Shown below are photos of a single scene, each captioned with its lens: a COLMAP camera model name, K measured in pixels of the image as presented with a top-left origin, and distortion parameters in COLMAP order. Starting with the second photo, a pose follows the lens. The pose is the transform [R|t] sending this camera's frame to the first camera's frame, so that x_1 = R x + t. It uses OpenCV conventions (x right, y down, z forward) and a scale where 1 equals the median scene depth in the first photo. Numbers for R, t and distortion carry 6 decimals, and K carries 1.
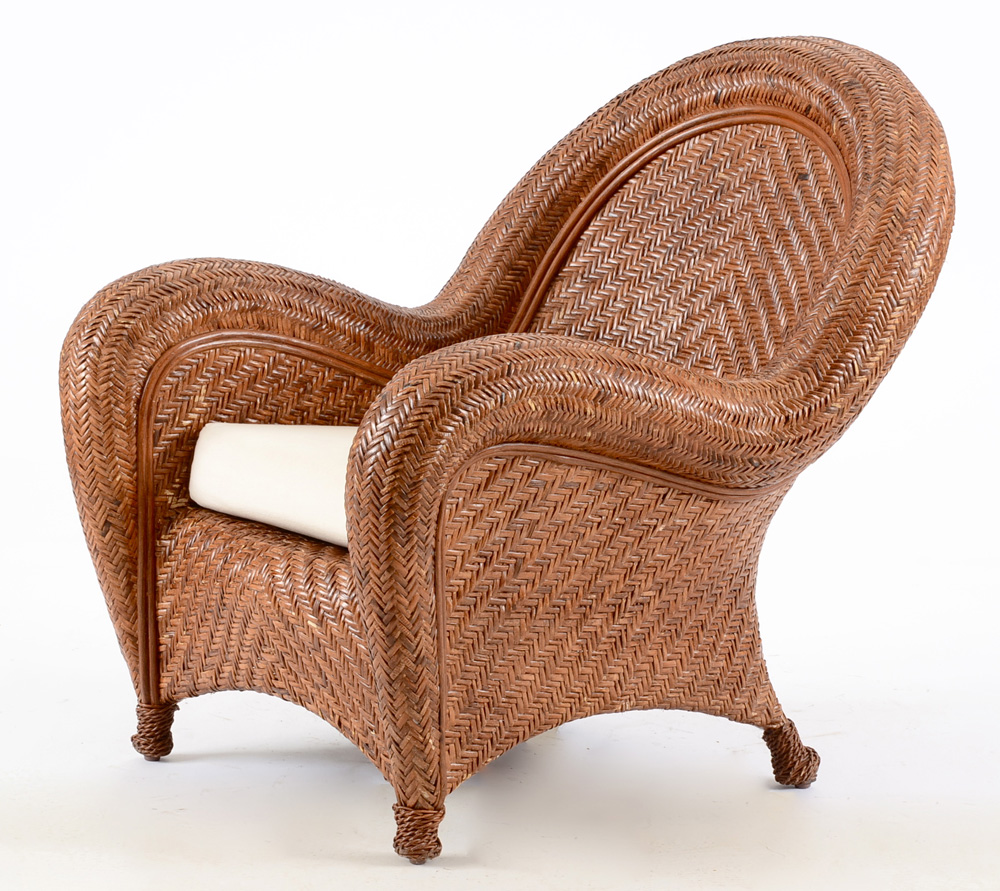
lens RADIAL K [[4210.4, 0, 534.1], [0, 4210.4, 441.1], [0, 0, 1]] dist [0.820778, 0.000000]
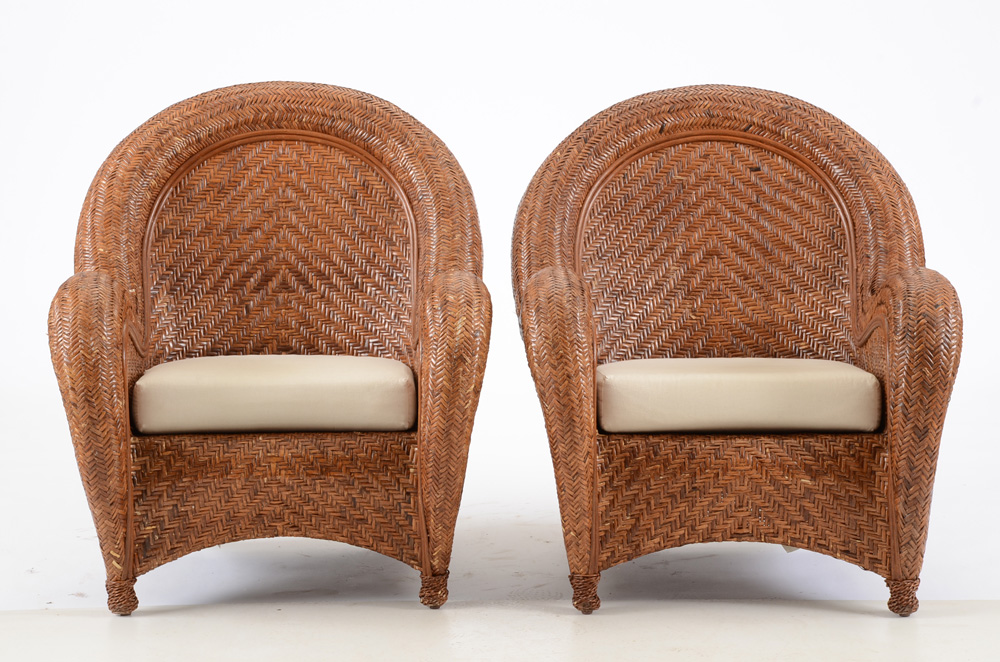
lens RADIAL K [[3047.1, 0, 499.3], [0, 3047.1, 339.2], [0, 0, 1]] dist [0.831100, 0.000000]
pose [[0.612251, -0.145329, 0.777192, -0.922955], [0.158992, 0.985513, 0.059034, -0.085187], [-0.774513, 0.087424, 0.626488, 0.367339]]
